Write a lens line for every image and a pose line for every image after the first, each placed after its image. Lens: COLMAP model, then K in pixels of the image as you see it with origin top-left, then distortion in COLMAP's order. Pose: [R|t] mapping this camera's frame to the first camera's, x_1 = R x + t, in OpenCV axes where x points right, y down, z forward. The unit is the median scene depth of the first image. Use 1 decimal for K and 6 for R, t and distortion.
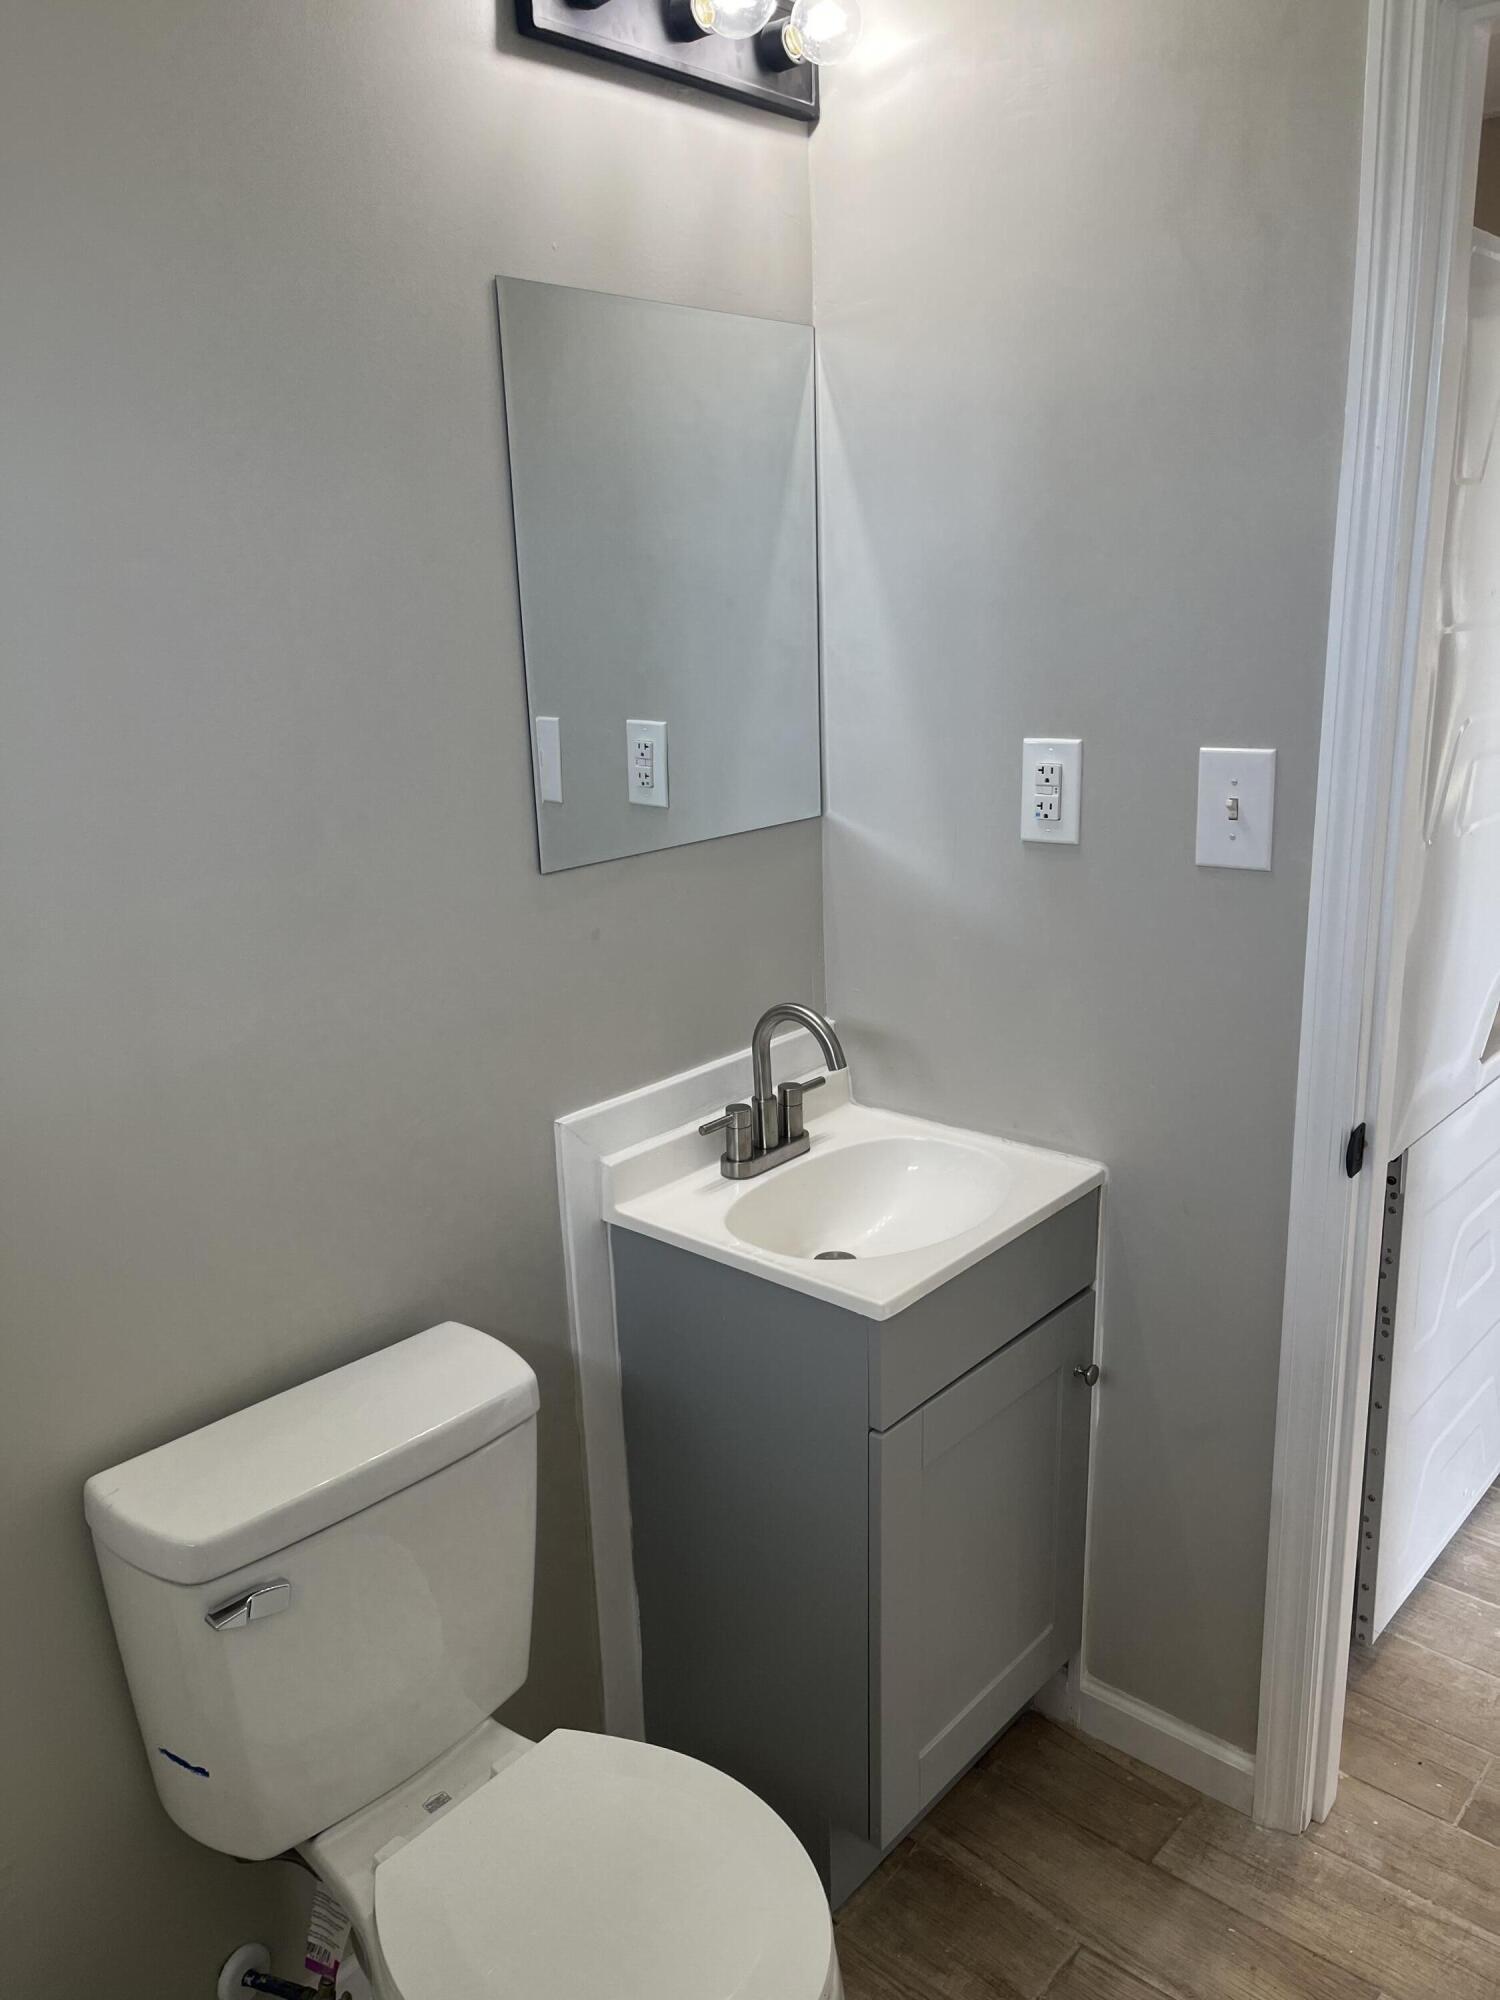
lens RADIAL K [[1516.1, 0, 747.6], [0, 1516.1, 996.3], [0, 0, 1]] dist [0.060066, -0.055961]
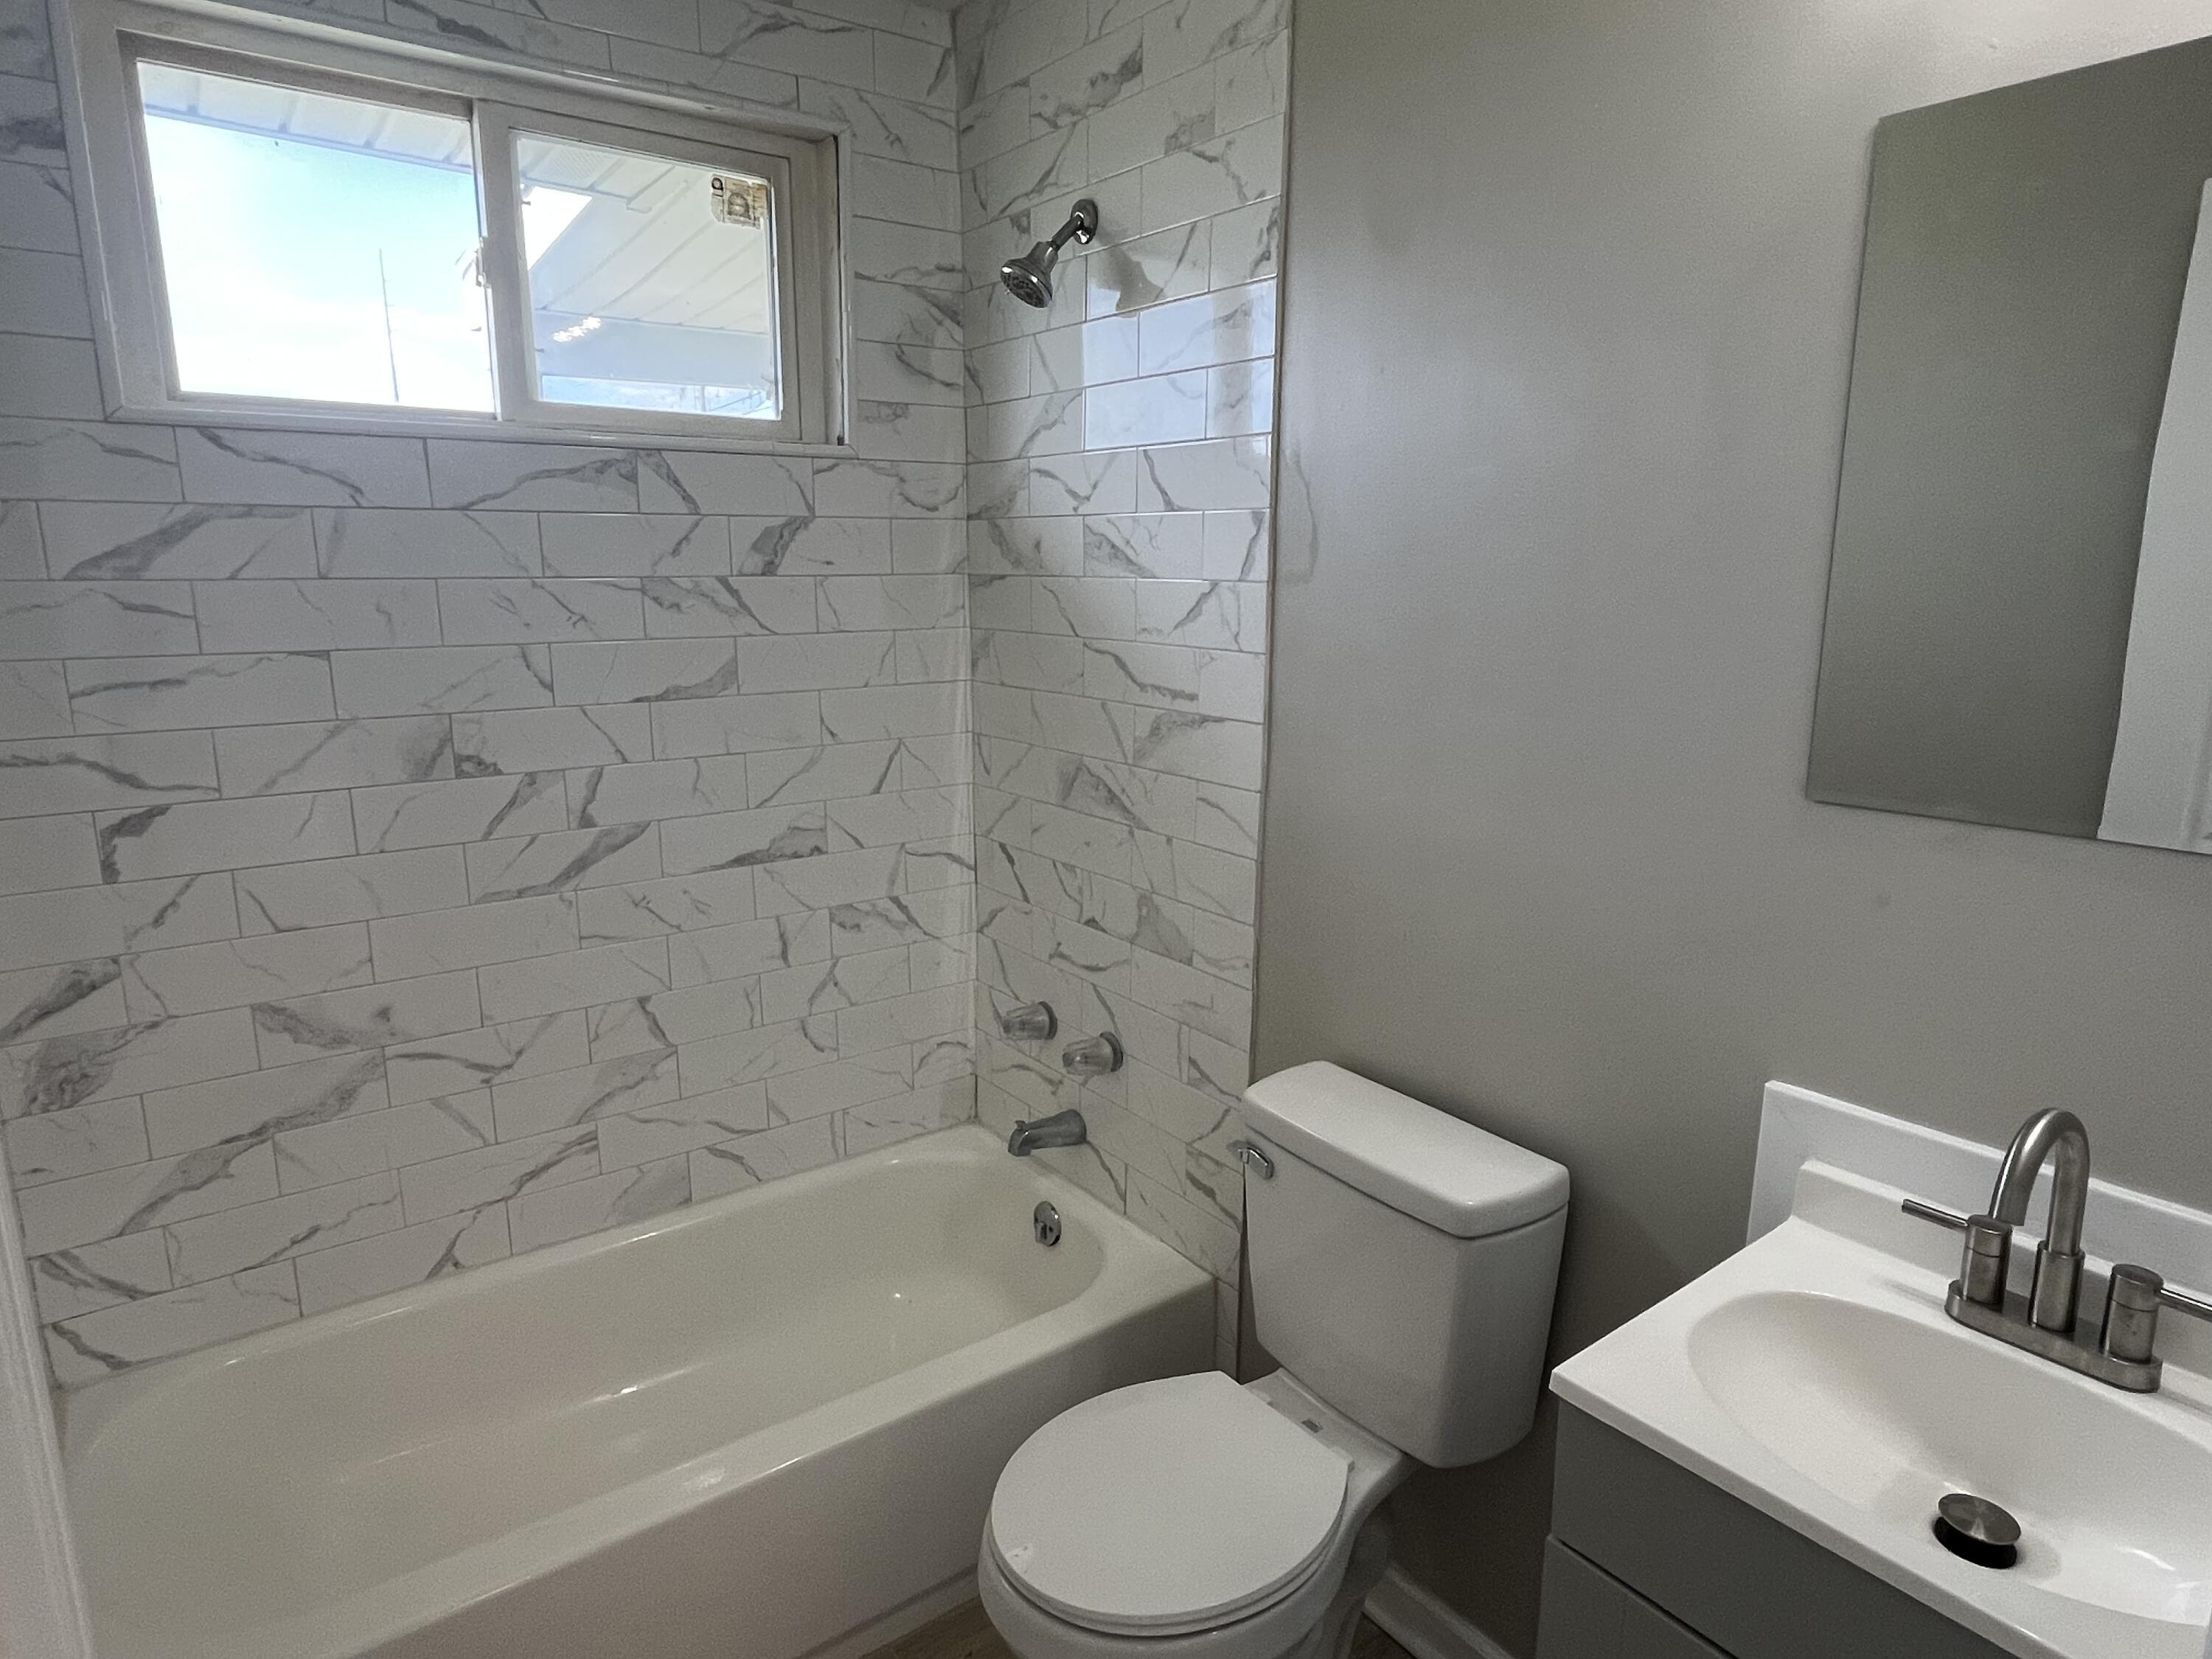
lens RADIAL K [[1280.6, 0, 1103.2], [0, 1280.6, 833.5], [0, 0, 1]] dist [-0.005435, -0.000484]
pose [[-0.217140, 0.232354, -0.948083, 0.592759], [-0.230042, 0.931721, 0.281030, -0.161245], [0.948647, 0.279121, -0.148863, 0.682765]]
